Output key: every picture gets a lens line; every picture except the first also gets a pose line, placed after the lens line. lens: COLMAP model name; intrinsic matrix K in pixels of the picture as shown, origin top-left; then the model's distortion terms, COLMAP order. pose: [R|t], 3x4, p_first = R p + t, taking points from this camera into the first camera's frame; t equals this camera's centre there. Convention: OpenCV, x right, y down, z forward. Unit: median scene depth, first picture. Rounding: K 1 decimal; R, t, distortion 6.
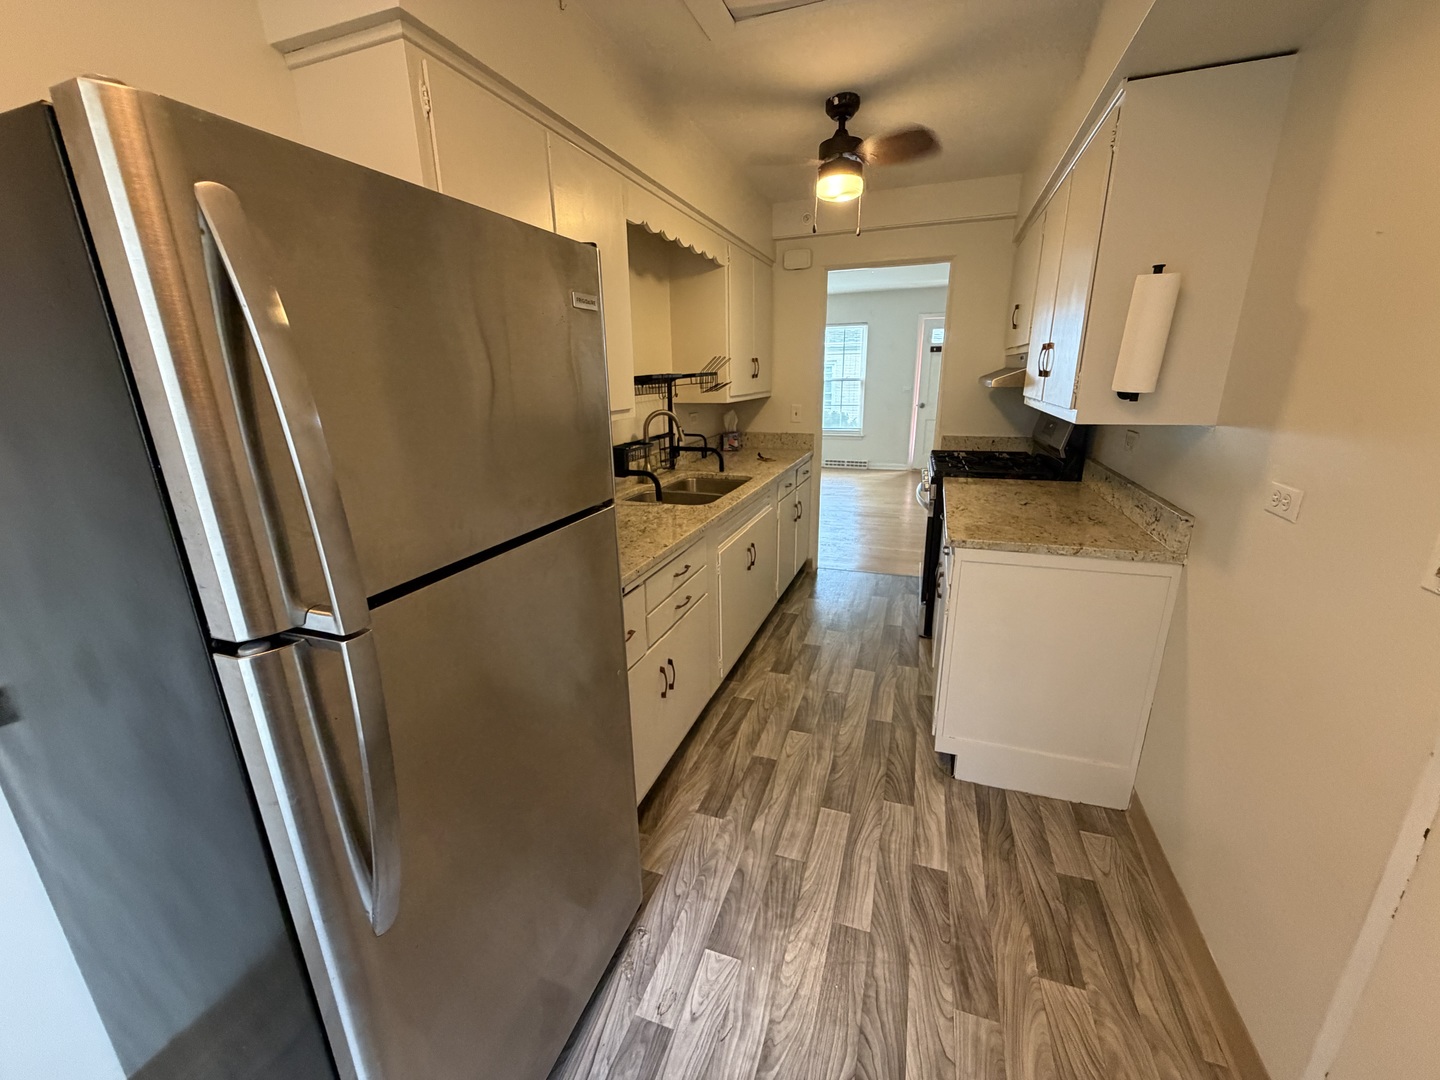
lens RADIAL K [[573.9, 0, 714.3], [0, 573.9, 540.5], [0, 0, 1]] dist [0.000306, 0.000082]
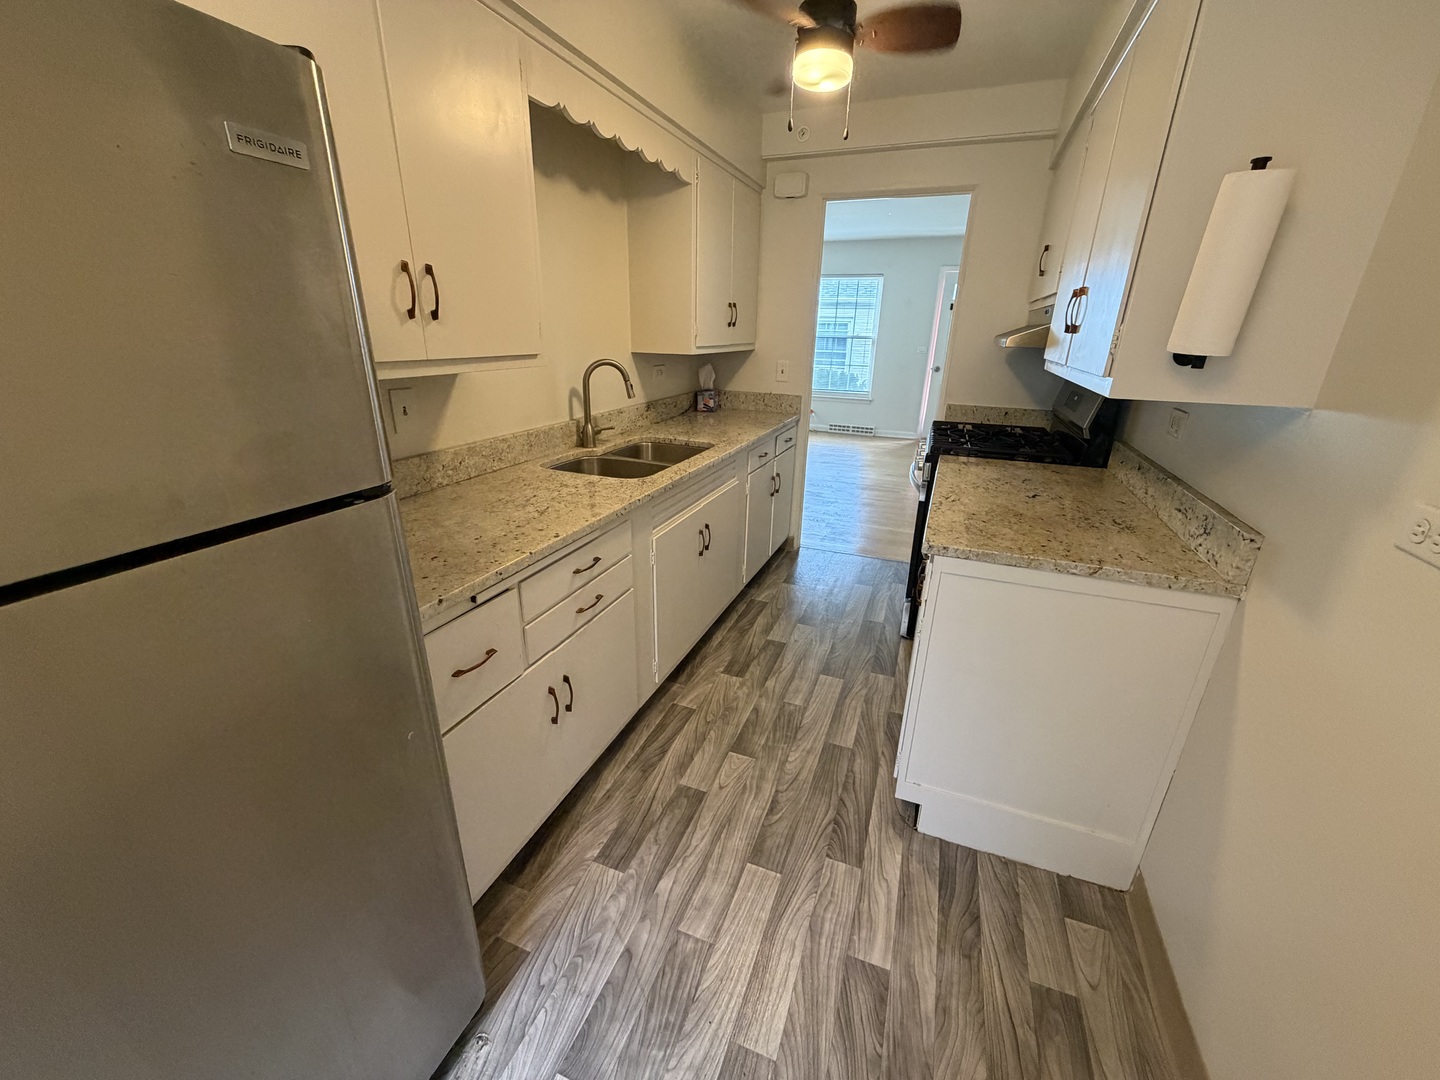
lens RADIAL K [[573.9, 0, 714.3], [0, 573.9, 540.5], [0, 0, 1]] dist [0.000306, 0.000082]
pose [[0.998825, 0.045598, -0.016428, 0.129687], [-0.044304, 0.996420, 0.072001, -0.045707], [0.019653, -0.071188, 0.997269, 0.216797]]
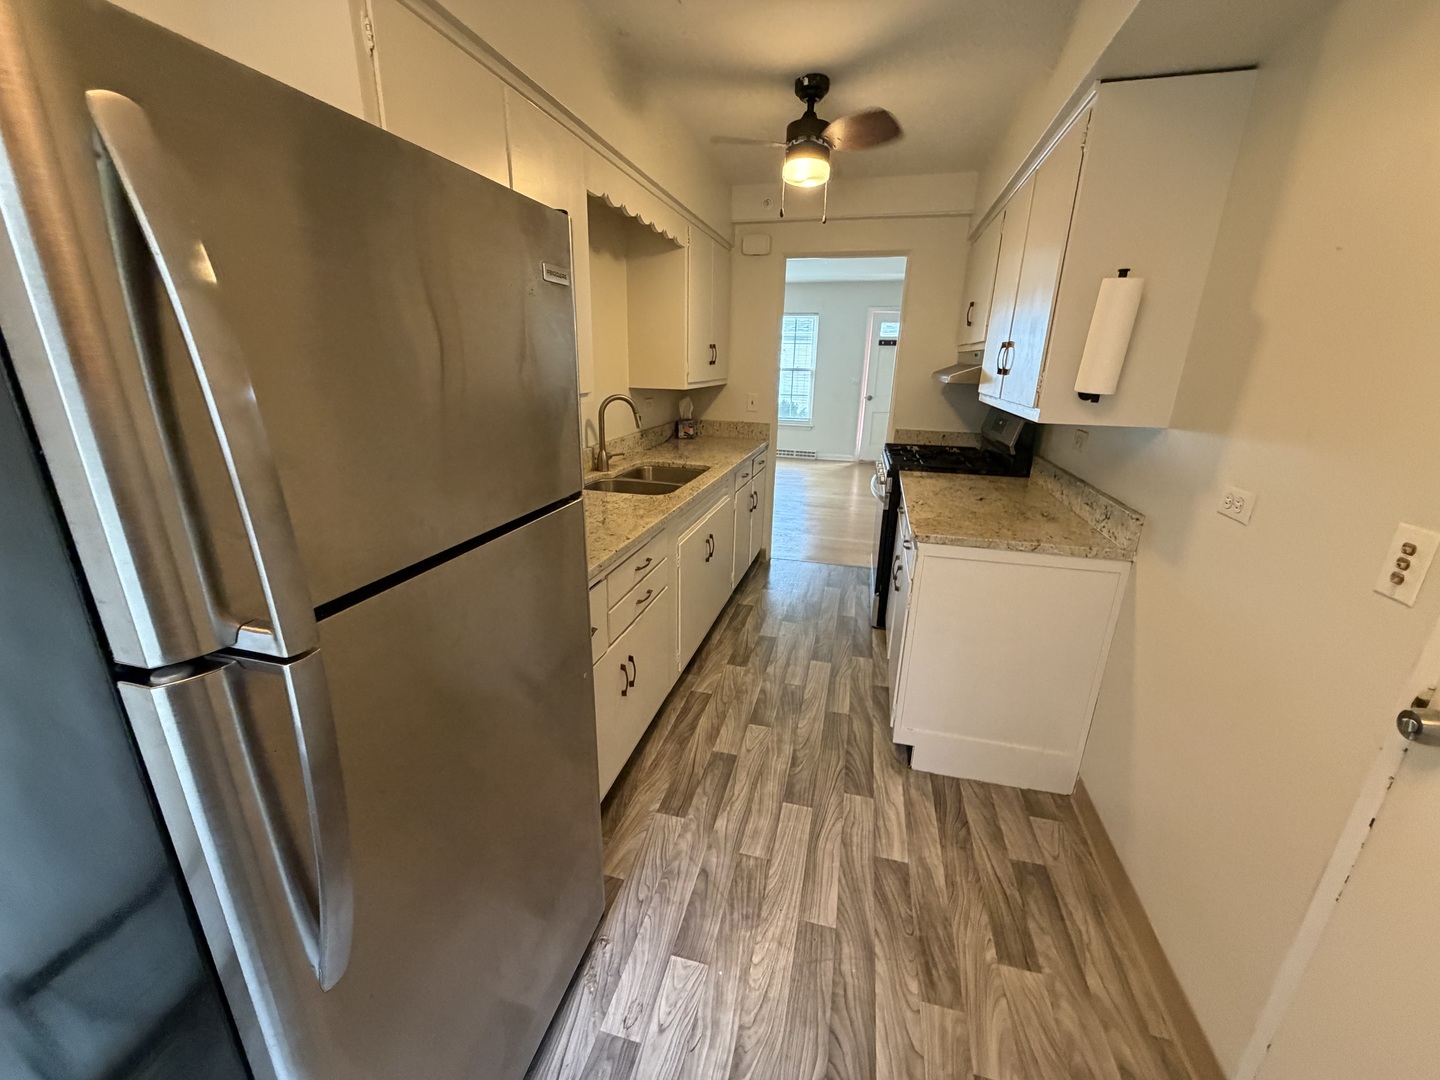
lens RADIAL K [[573.9, 0, 714.3], [0, 573.9, 540.5], [0, 0, 1]] dist [0.000306, 0.000082]
pose [[0.995316, 0.008066, 0.096342, -0.031250], [-0.010257, 0.999700, 0.022263, -0.009372], [-0.096133, -0.023147, 0.995099, 0.031768]]
